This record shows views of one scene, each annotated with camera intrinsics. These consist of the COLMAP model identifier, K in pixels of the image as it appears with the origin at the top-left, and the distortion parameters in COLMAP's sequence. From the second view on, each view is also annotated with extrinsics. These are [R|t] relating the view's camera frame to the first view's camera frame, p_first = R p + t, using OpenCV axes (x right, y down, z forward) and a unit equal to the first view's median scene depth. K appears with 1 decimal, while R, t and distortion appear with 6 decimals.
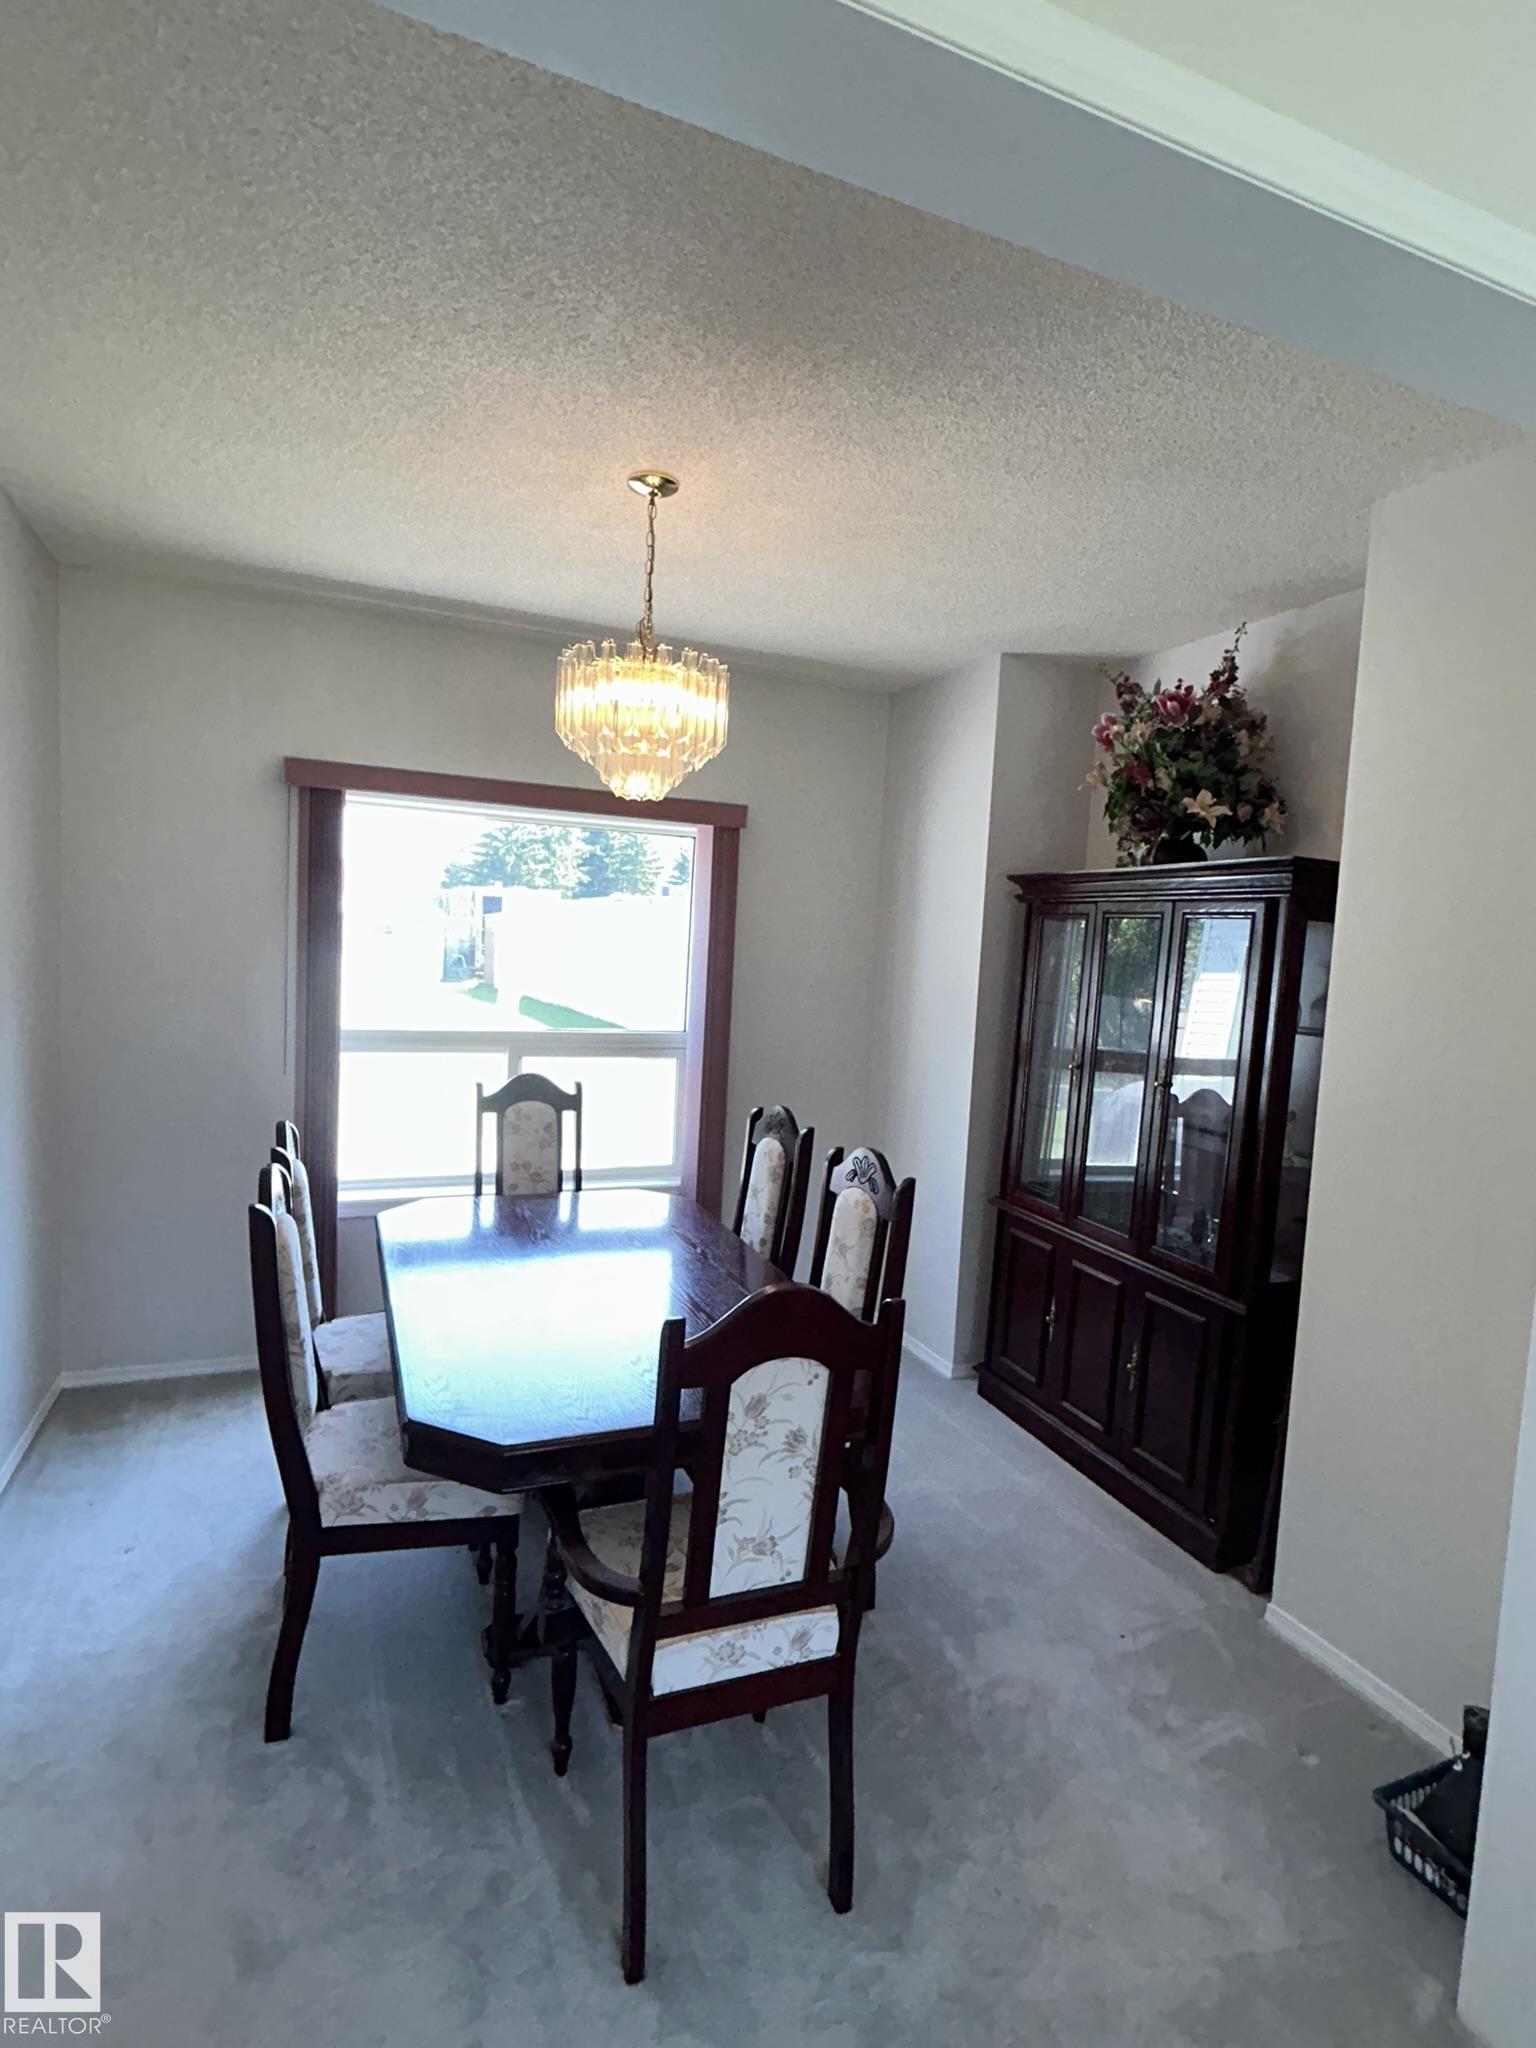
lens RADIAL K [[1034.4, 0, 771.6], [0, 1034.4, 1029.6], [0, 0, 1]] dist [-0.005003, -0.001041]
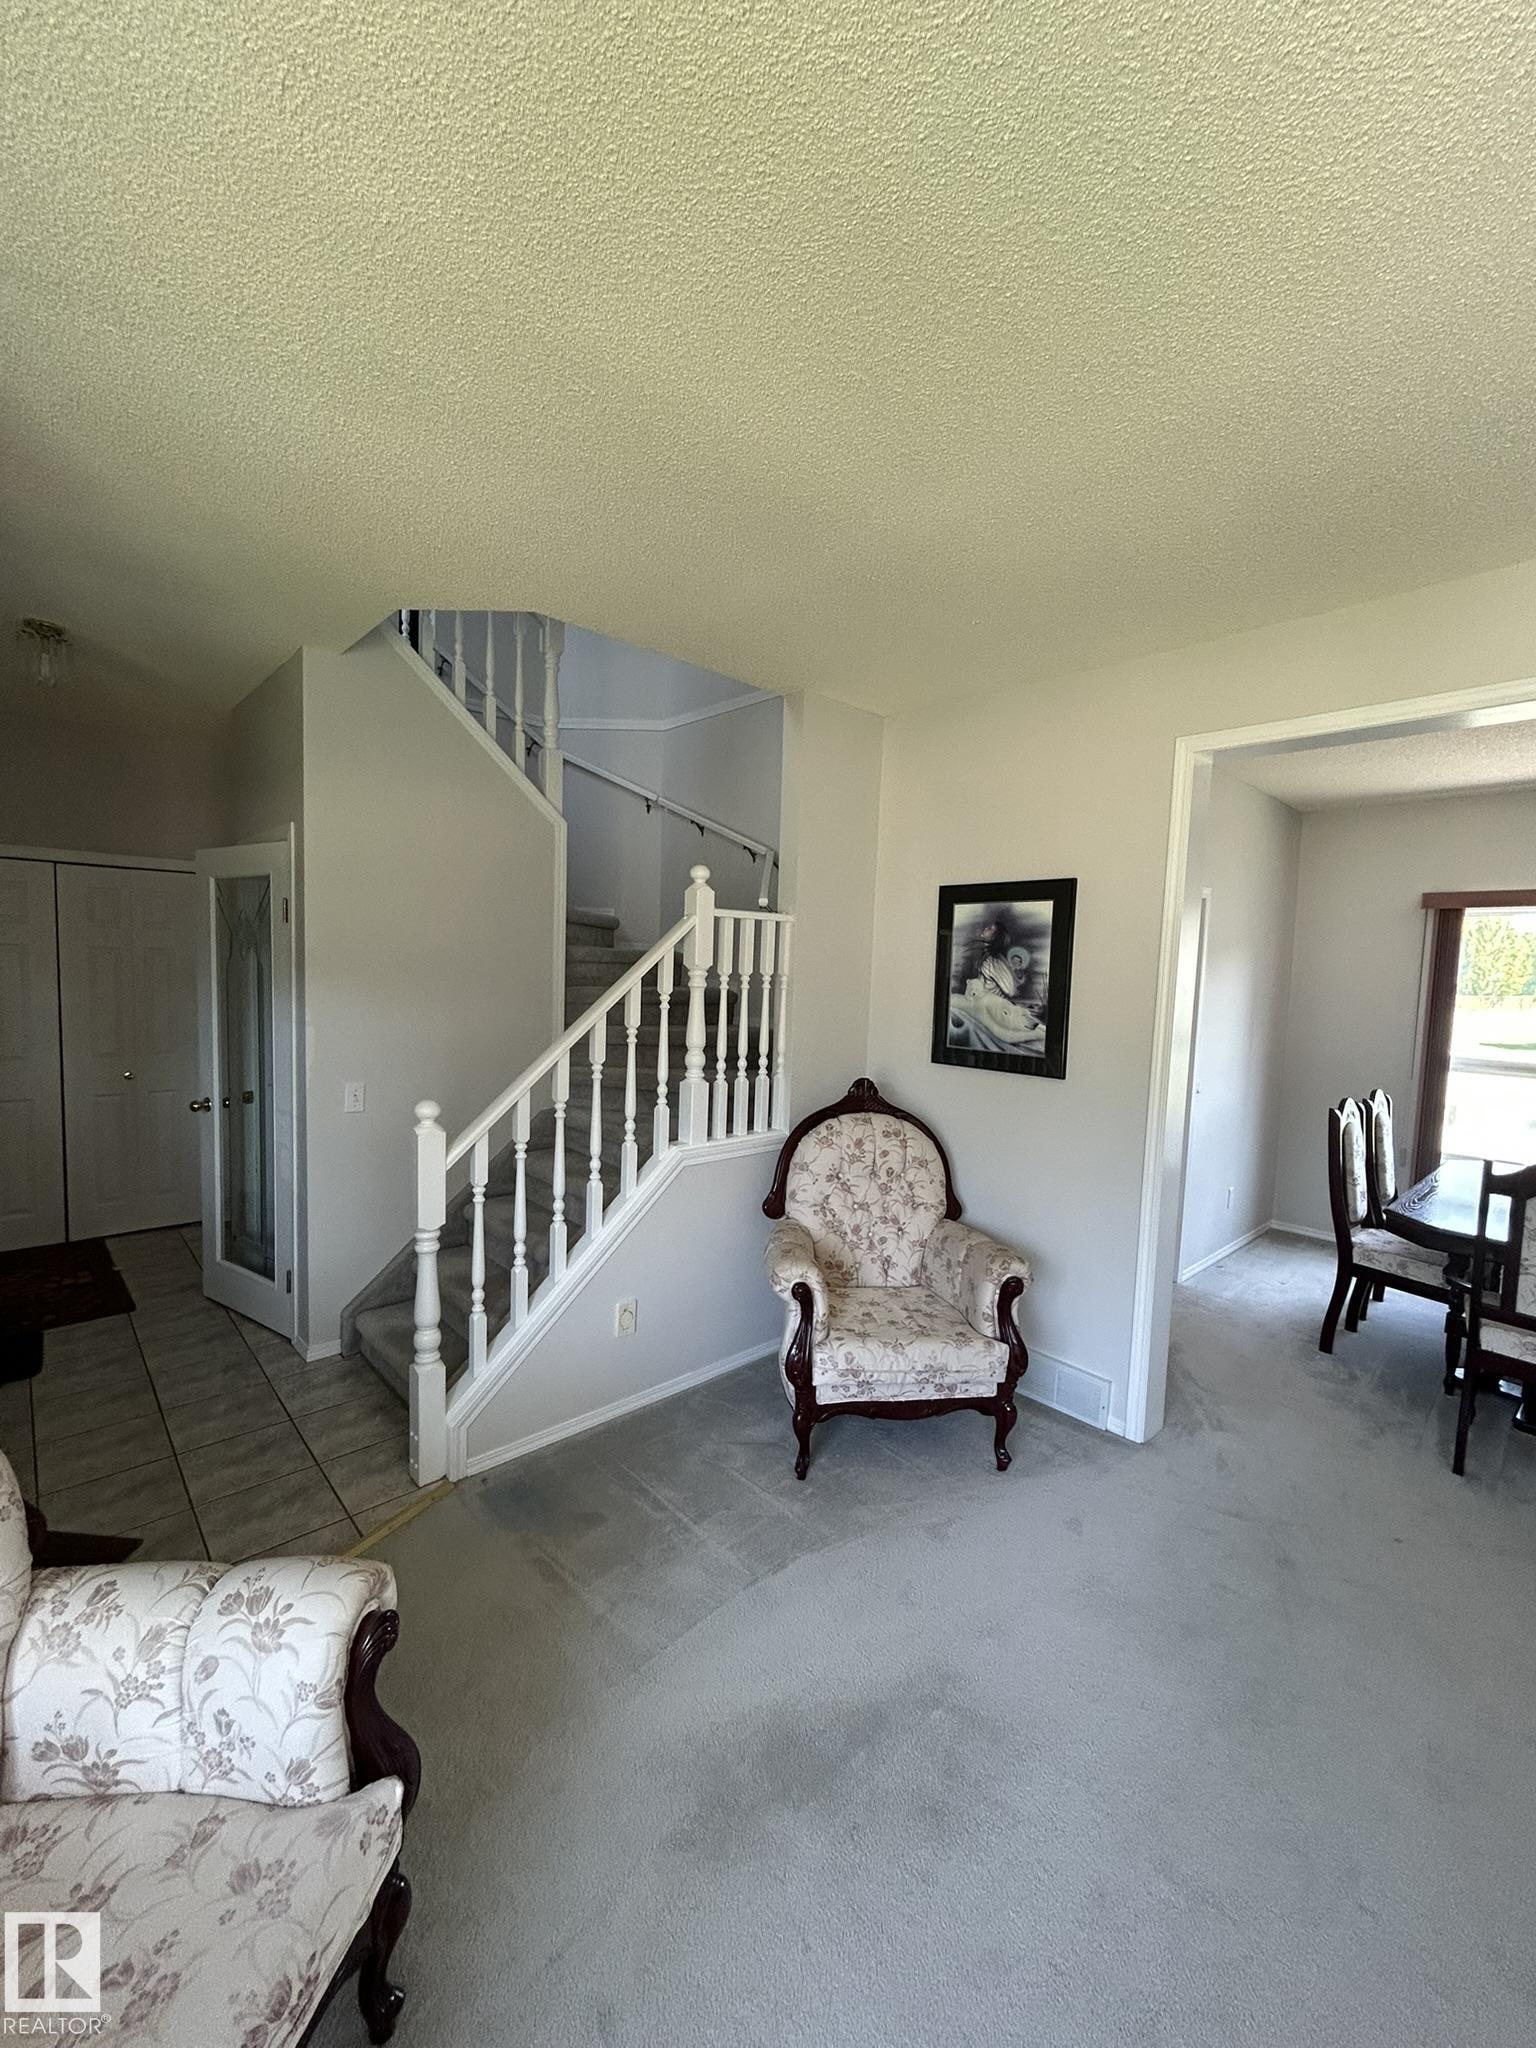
lens RADIAL K [[823.5, 0, 774.3], [0, 823.5, 1023.9], [0, 0, 1]] dist [-0.000908, -0.000020]
pose [[0.347958, 0.016766, -0.937360, 0.767047], [-0.084798, 0.996305, -0.013658, 0.104684], [0.933667, 0.084239, 0.348094, -0.799786]]
